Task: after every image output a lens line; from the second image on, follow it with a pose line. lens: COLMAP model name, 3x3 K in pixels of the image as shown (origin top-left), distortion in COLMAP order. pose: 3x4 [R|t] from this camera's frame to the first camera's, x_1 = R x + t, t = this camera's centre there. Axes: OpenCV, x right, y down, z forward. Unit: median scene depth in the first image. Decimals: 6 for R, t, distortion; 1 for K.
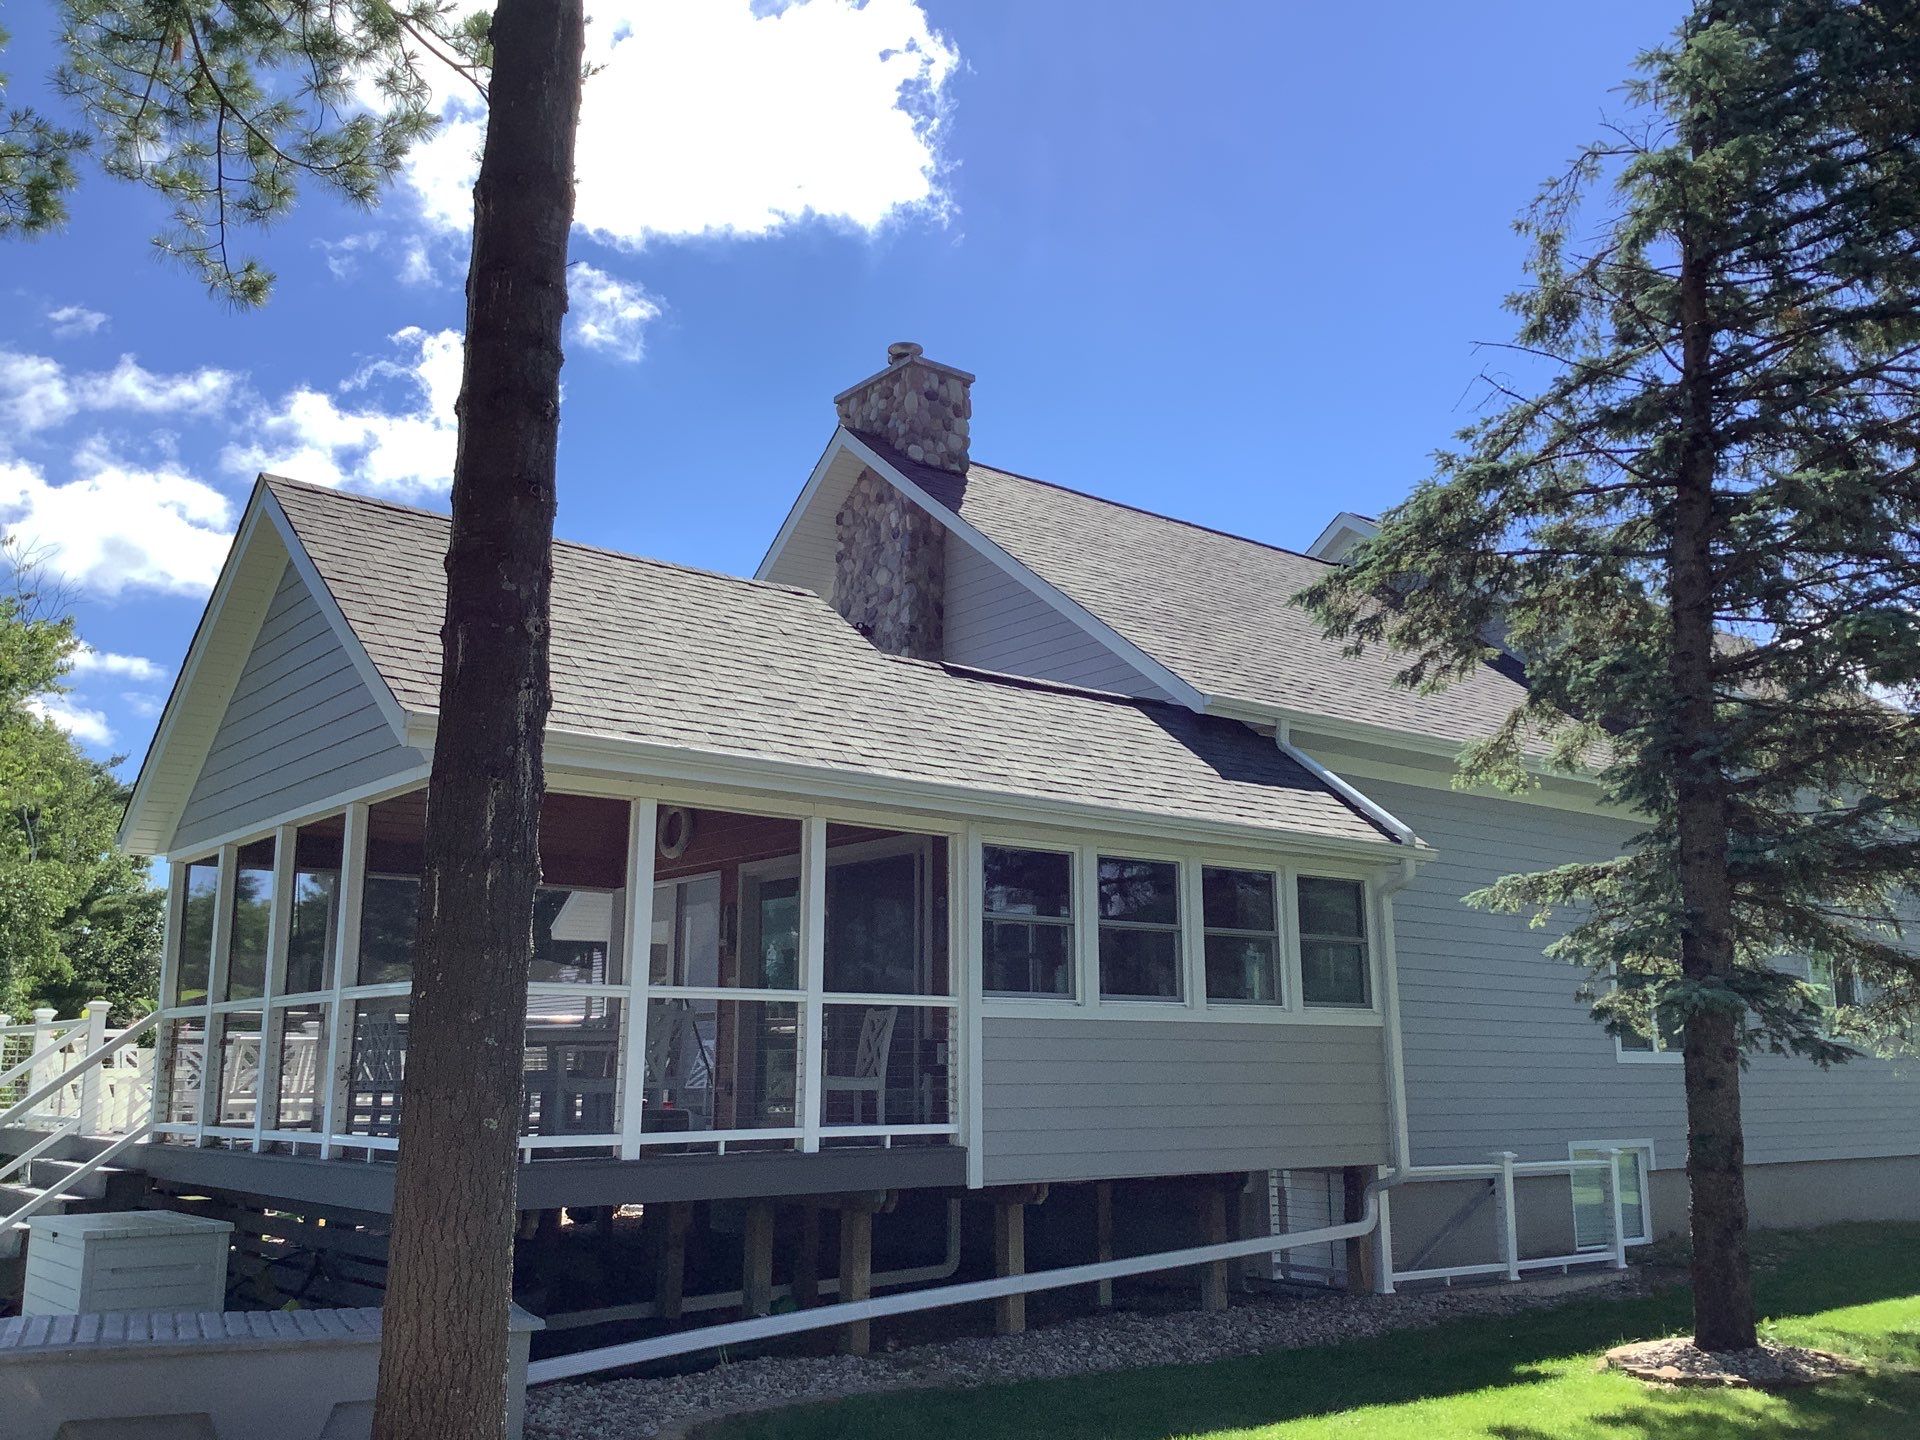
lens RADIAL K [[1701.3, 0, 987.5], [0, 1701.3, 716.1], [0, 0, 1]] dist [0.121736, -0.235617]
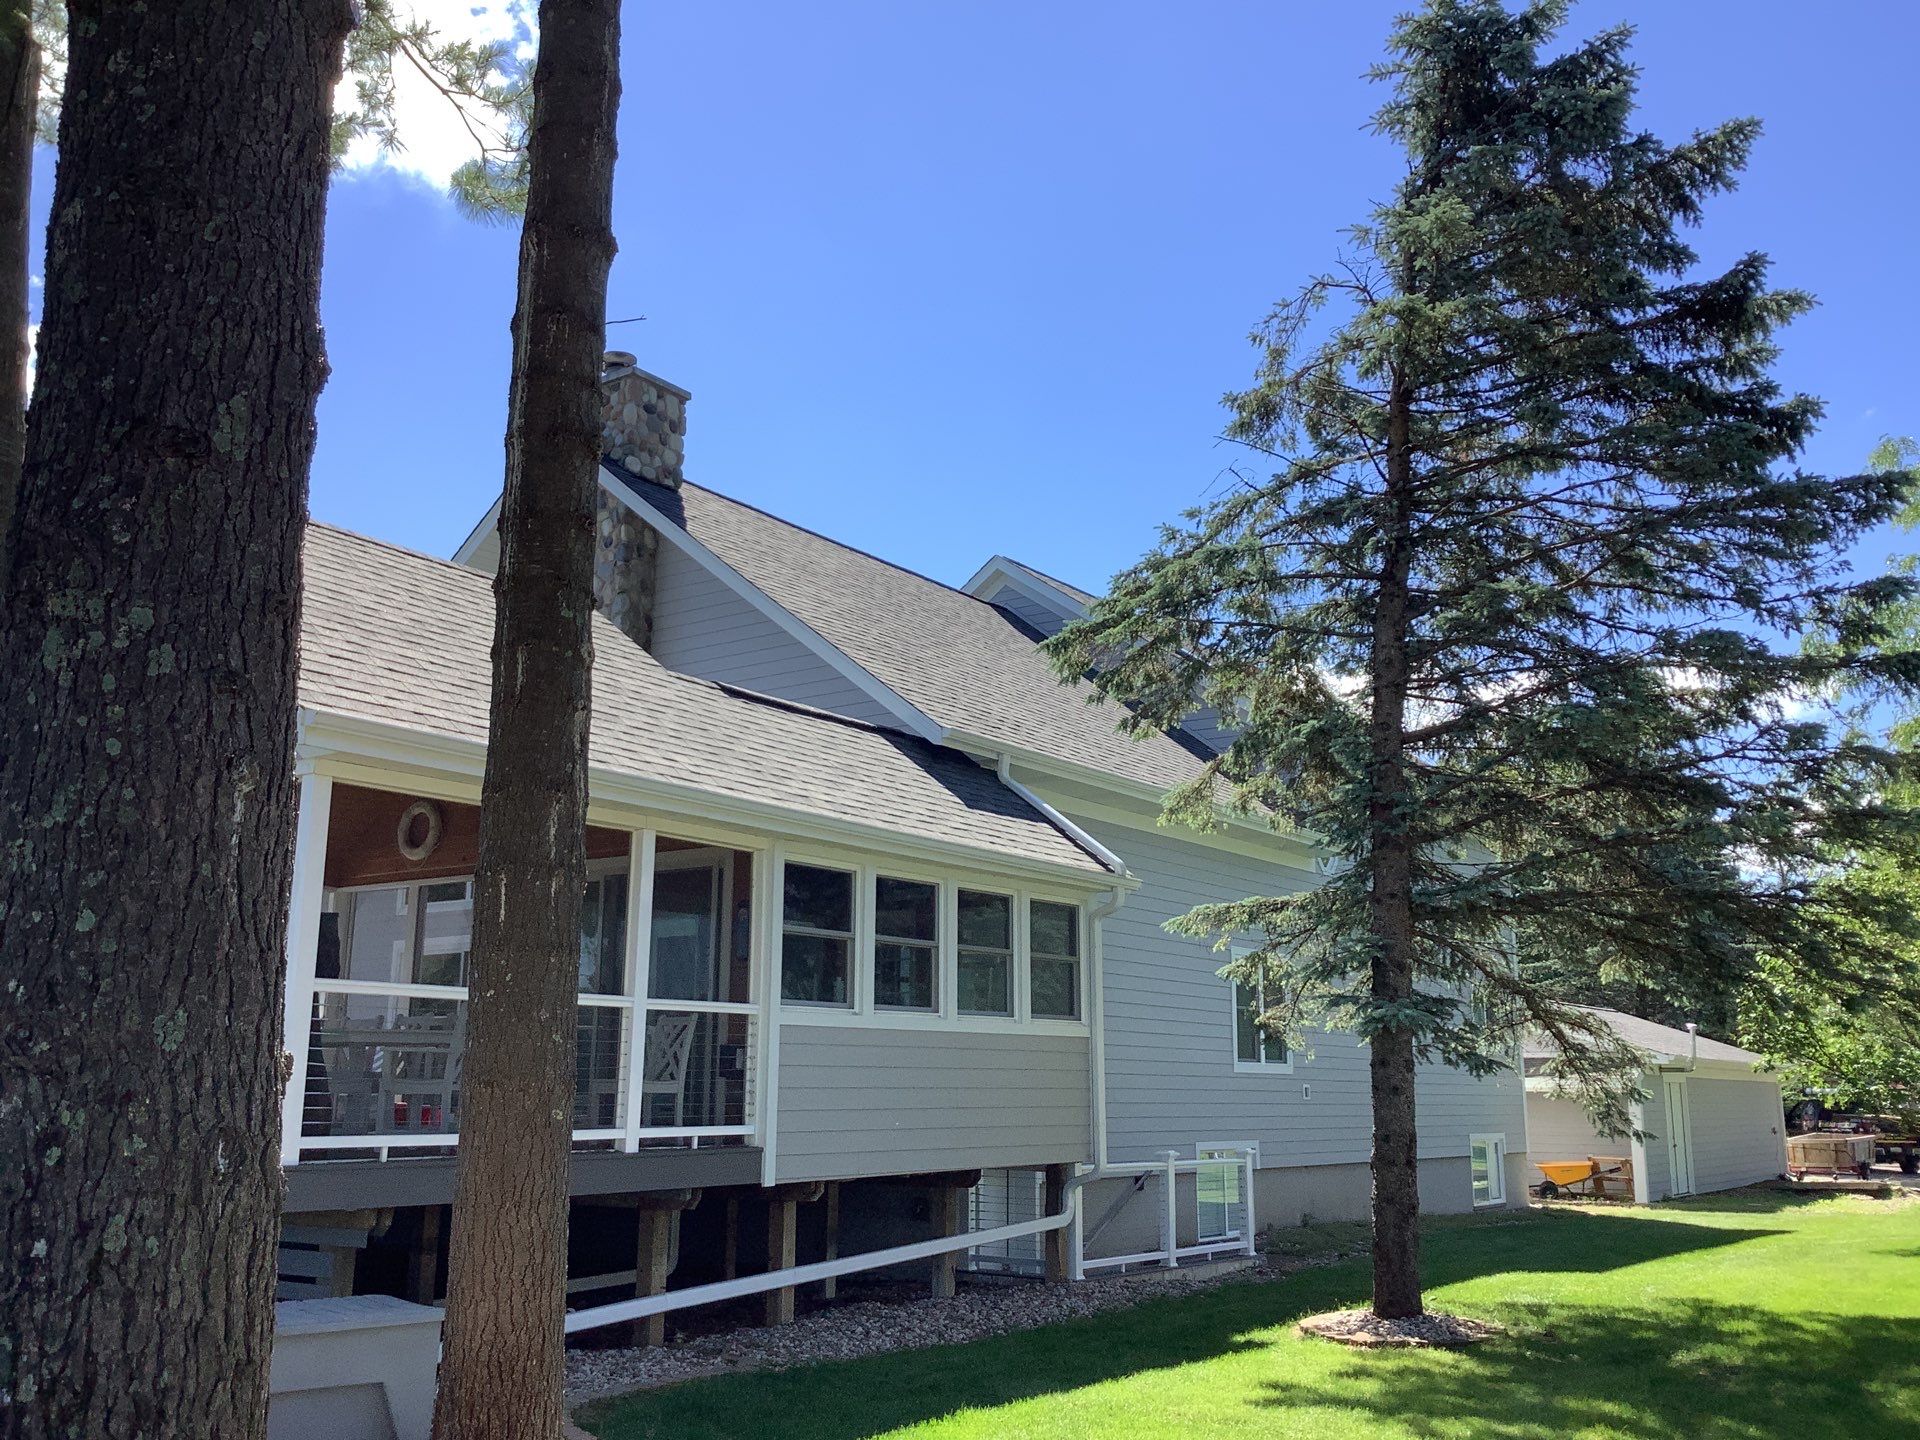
lens RADIAL K [[1701.3, 0, 987.5], [0, 1701.3, 716.1], [0, 0, 1]] dist [0.121736, -0.235617]
pose [[0.961529, 0.065724, 0.266724, -0.157701], [-0.064093, 0.997834, -0.014823, -0.006442], [-0.267120, -0.002842, 0.963659, -0.050650]]
